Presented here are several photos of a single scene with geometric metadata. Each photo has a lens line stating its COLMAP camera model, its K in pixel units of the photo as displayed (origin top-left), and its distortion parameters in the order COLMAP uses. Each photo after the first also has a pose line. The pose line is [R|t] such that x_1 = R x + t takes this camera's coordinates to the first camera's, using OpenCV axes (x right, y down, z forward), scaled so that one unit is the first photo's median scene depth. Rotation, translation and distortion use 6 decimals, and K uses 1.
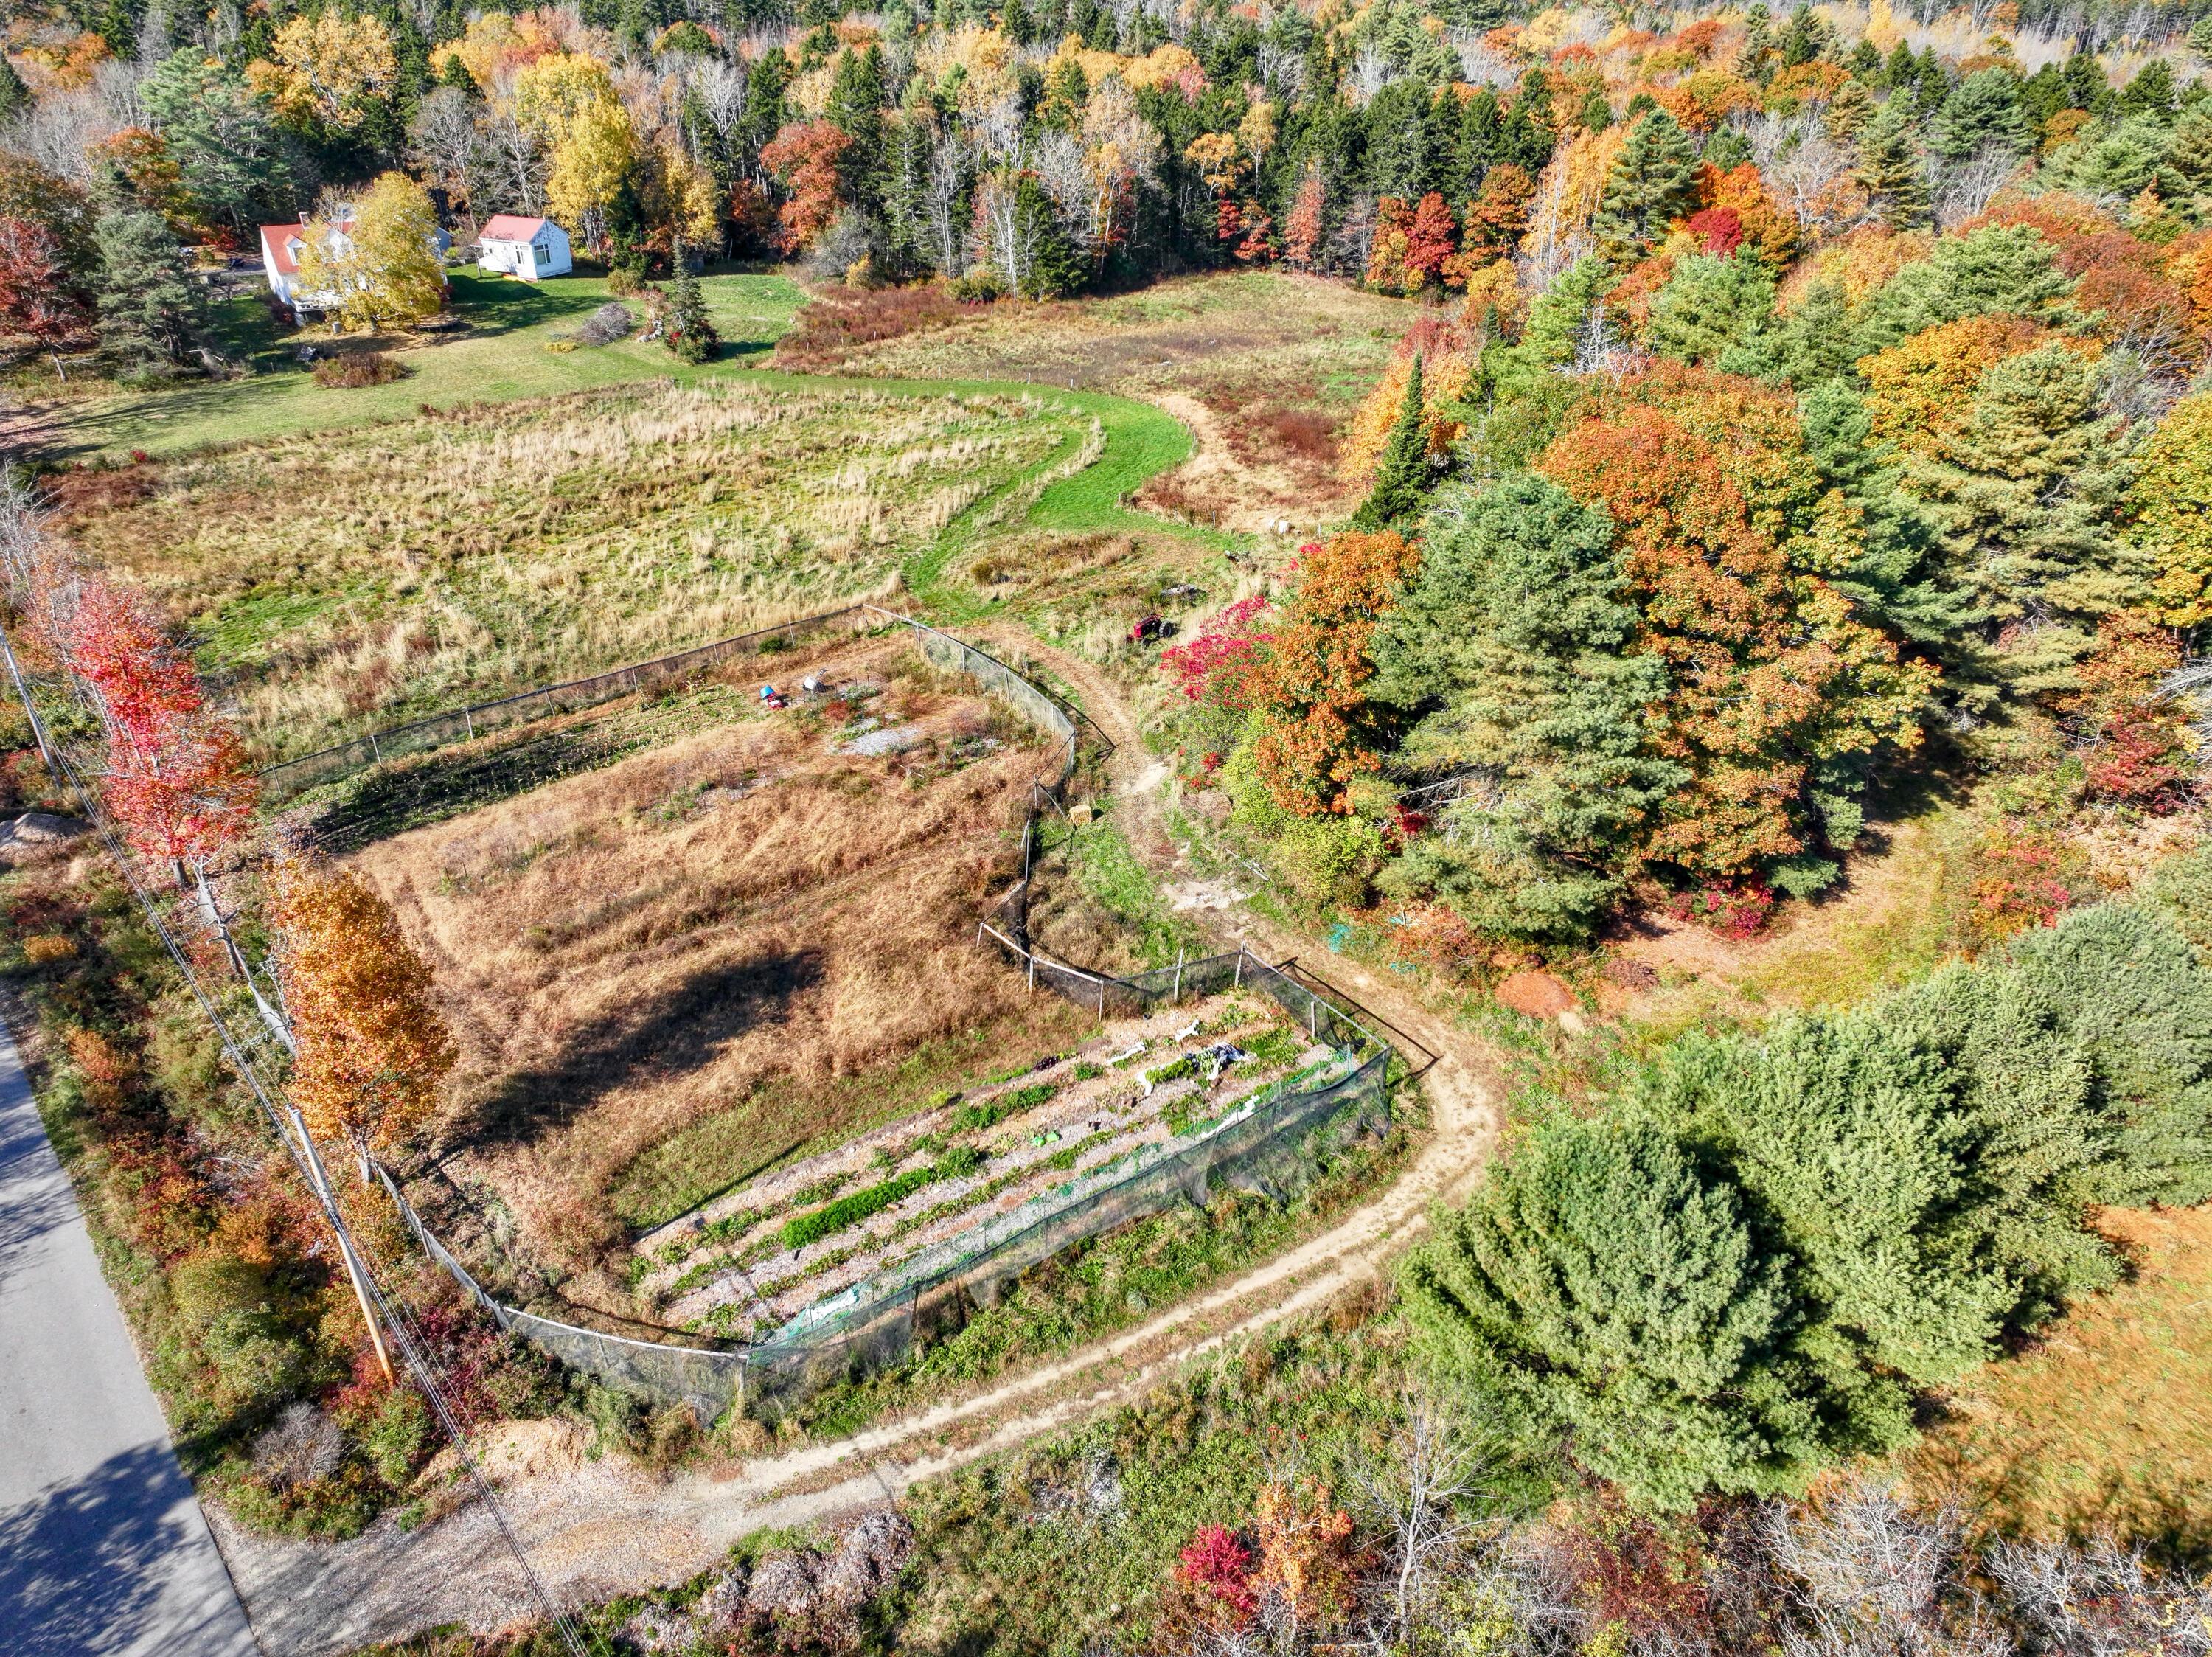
lens RADIAL K [[1530.5, 0, 1144.2], [0, 1530.5, 830.2], [0, 0, 1]] dist [0.005796, -0.002792]
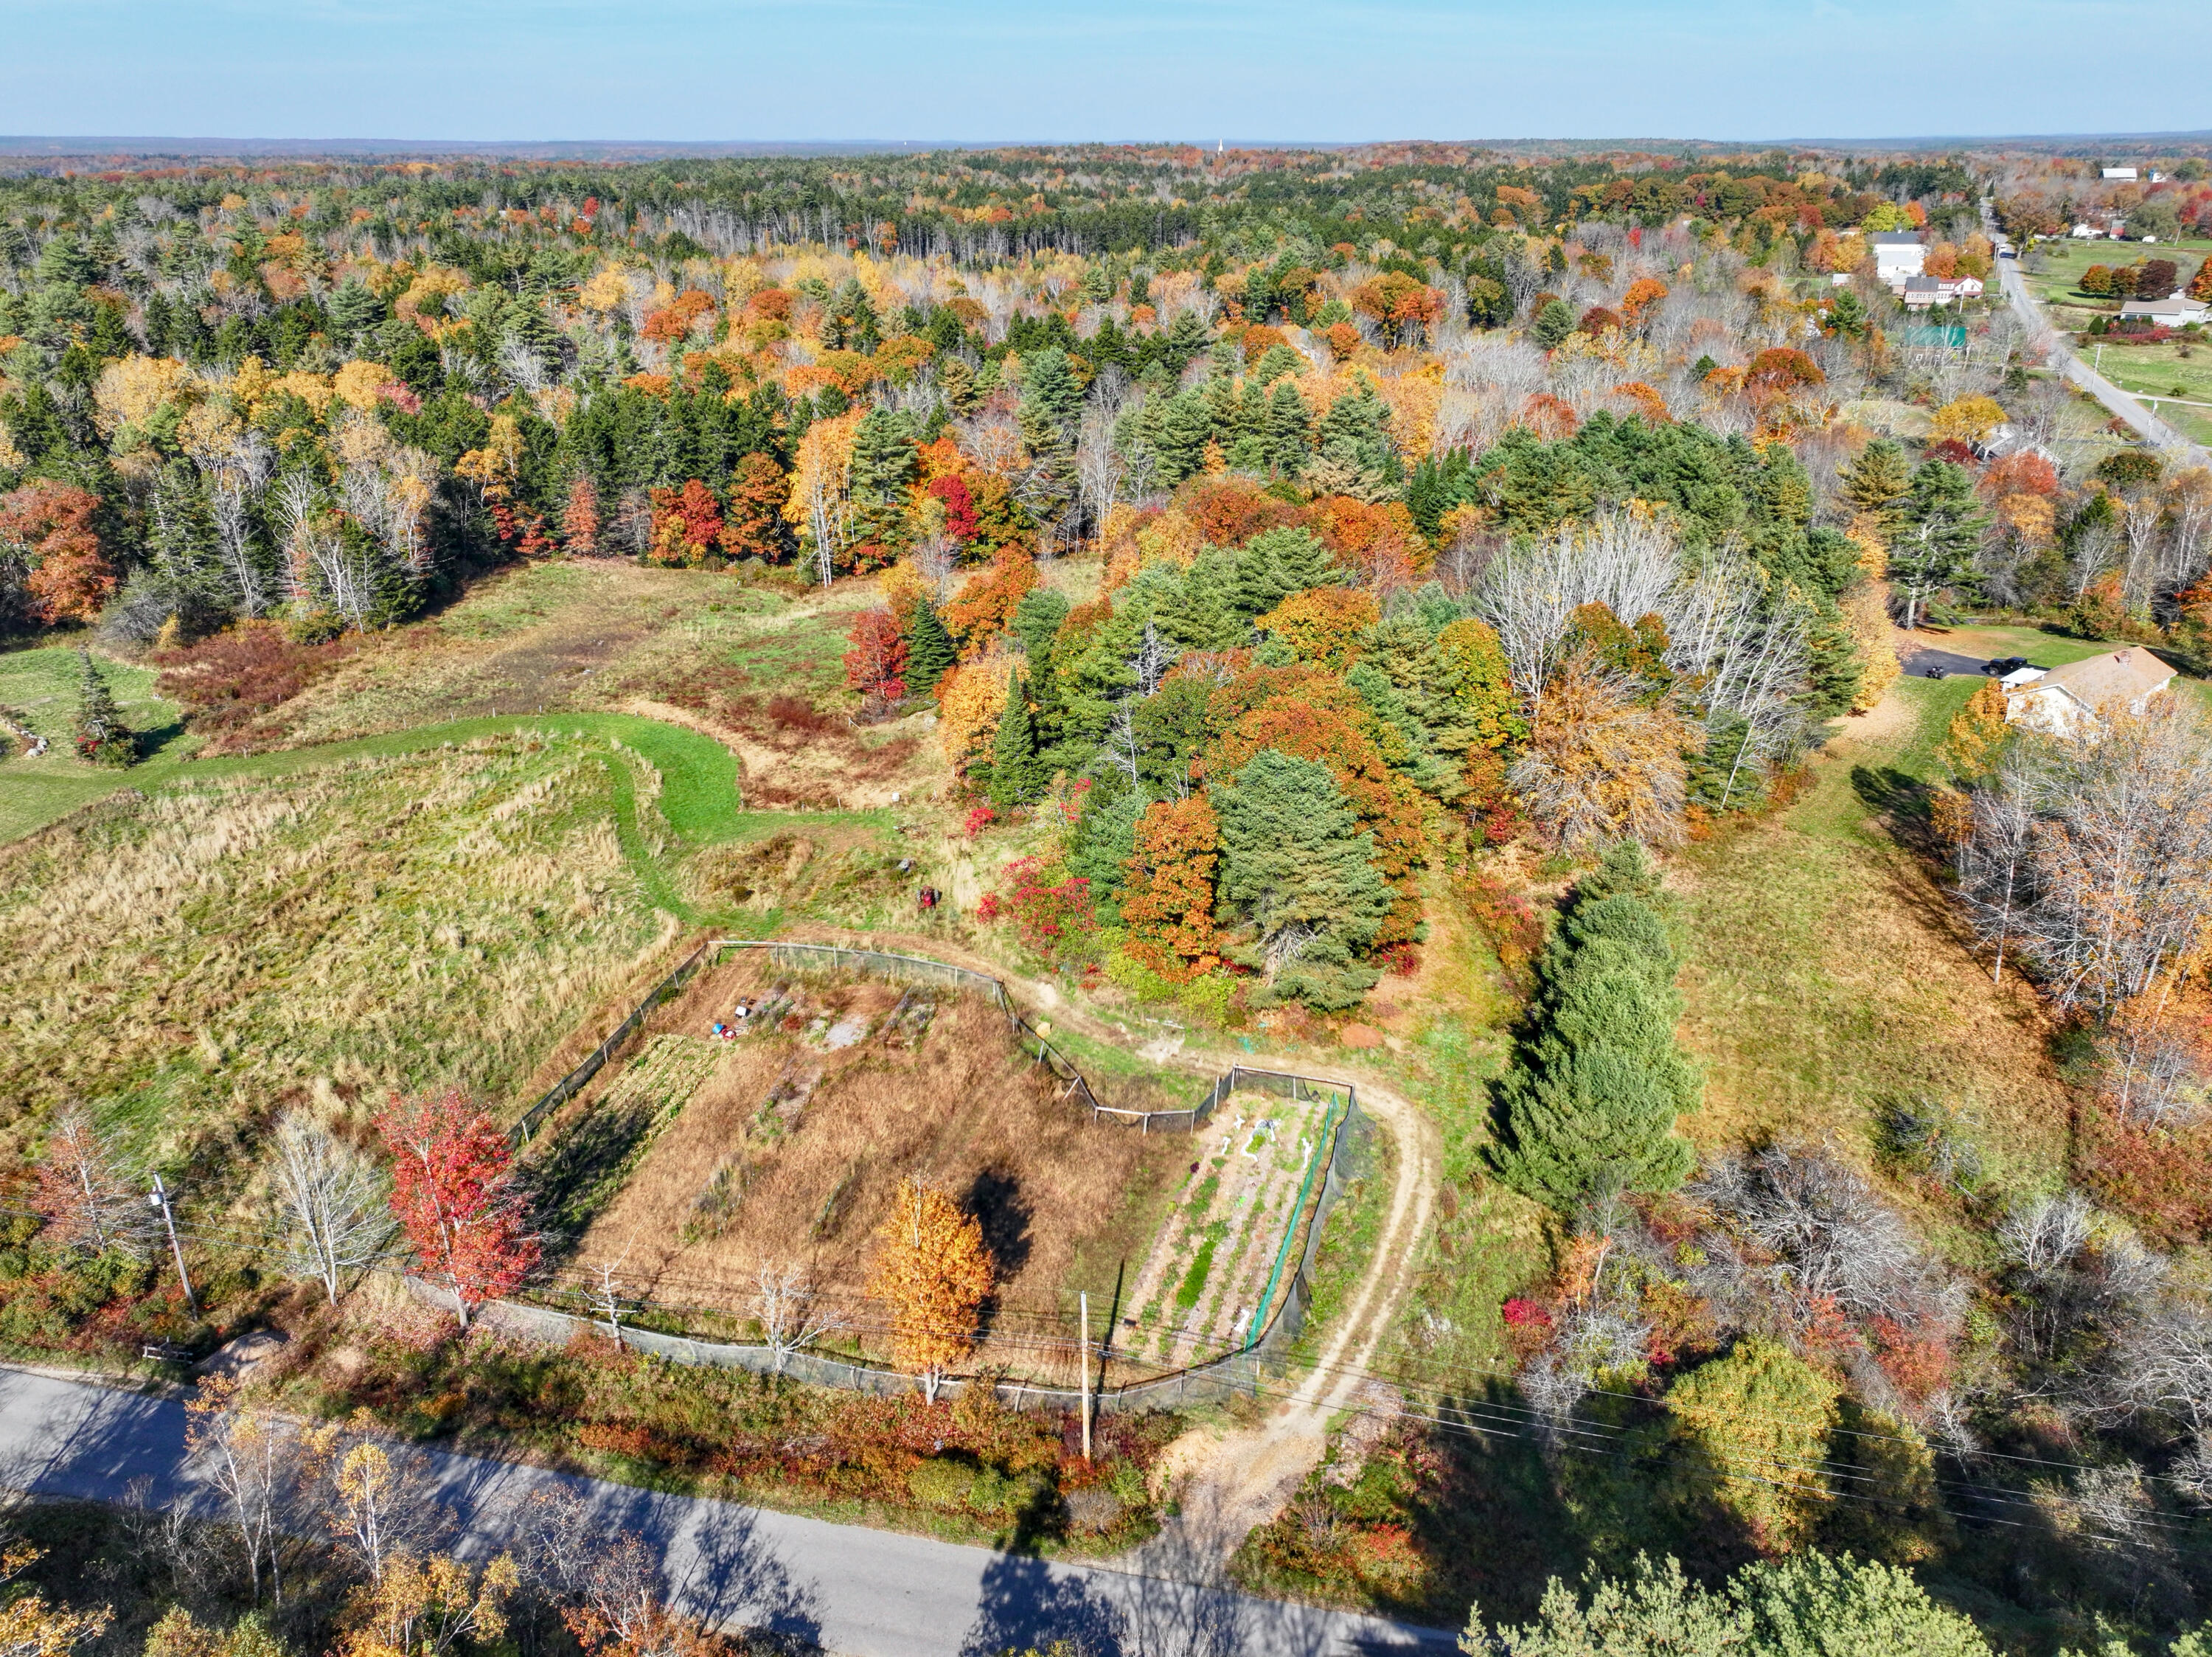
lens RADIAL K [[1541.1, 0, 1118.6], [0, 1541.1, 827.3], [0, 0, 1]] dist [-0.003999, 0.020060]
pose [[0.794107, -0.247683, 0.555020, -0.714937], [0.298102, 0.954534, -0.000545, -0.164642], [-0.529651, 0.165885, 0.831837, -0.295611]]
